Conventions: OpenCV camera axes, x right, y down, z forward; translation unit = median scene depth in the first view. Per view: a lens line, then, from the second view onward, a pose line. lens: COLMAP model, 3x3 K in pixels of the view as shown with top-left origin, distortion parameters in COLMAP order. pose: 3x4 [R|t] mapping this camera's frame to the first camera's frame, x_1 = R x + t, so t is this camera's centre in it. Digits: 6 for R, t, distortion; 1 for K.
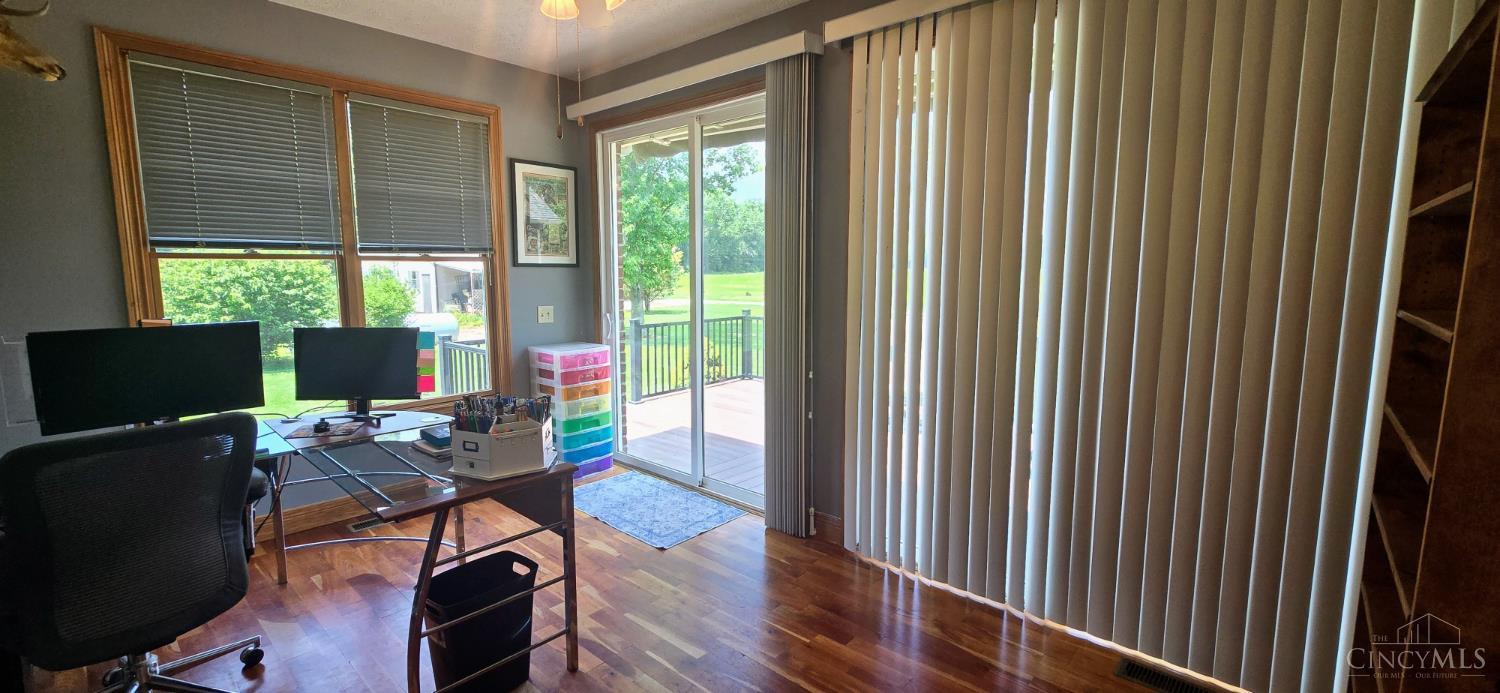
lens RADIAL K [[614.8, 0, 747.0], [0, 614.8, 347.1], [0, 0, 1]] dist [-0.003847, -0.000307]
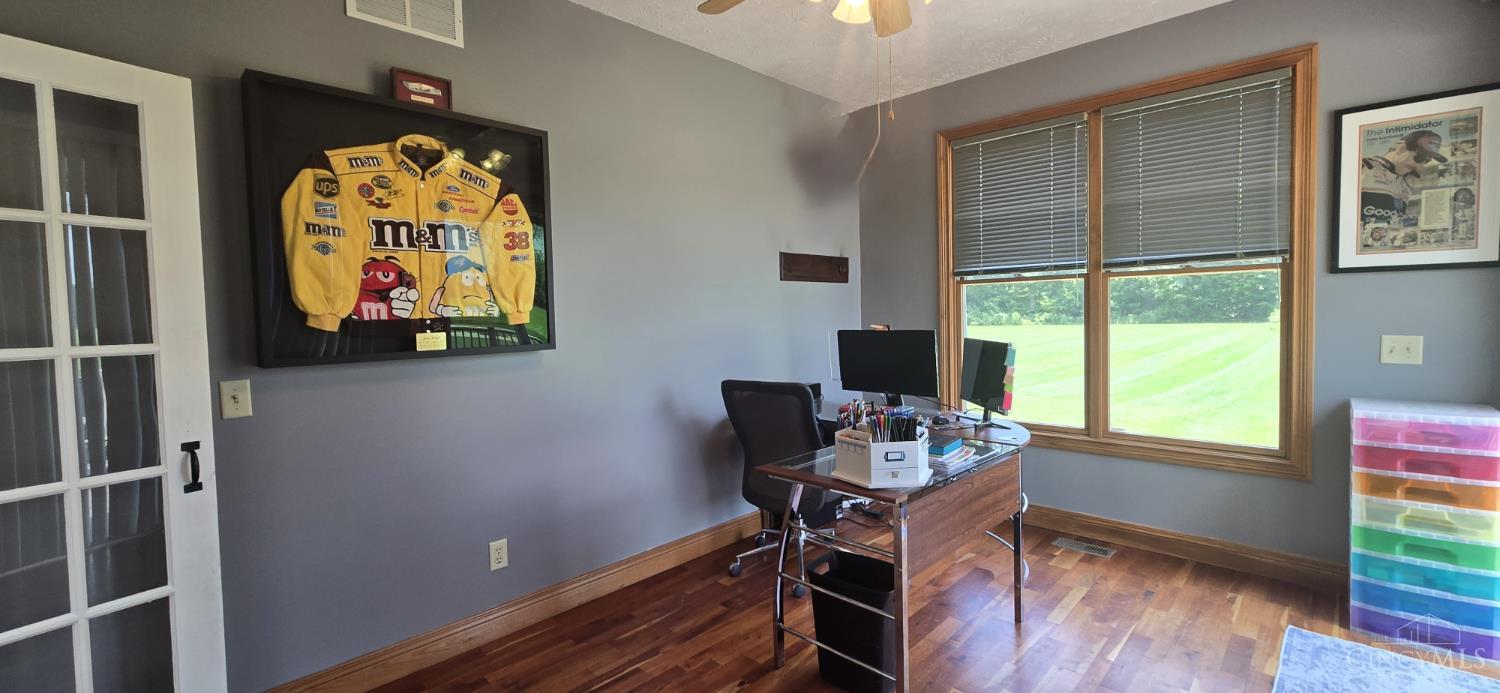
lens RADIAL K [[614.8, 0, 747.9], [0, 614.8, 336.0], [0, 0, 1]] dist [-0.003847, -0.000307]
pose [[-0.051961, 0.056595, -0.997044, 0.316284], [-0.088336, 0.994219, 0.061038, -0.048103], [0.994735, 0.091247, -0.046662, 0.409336]]
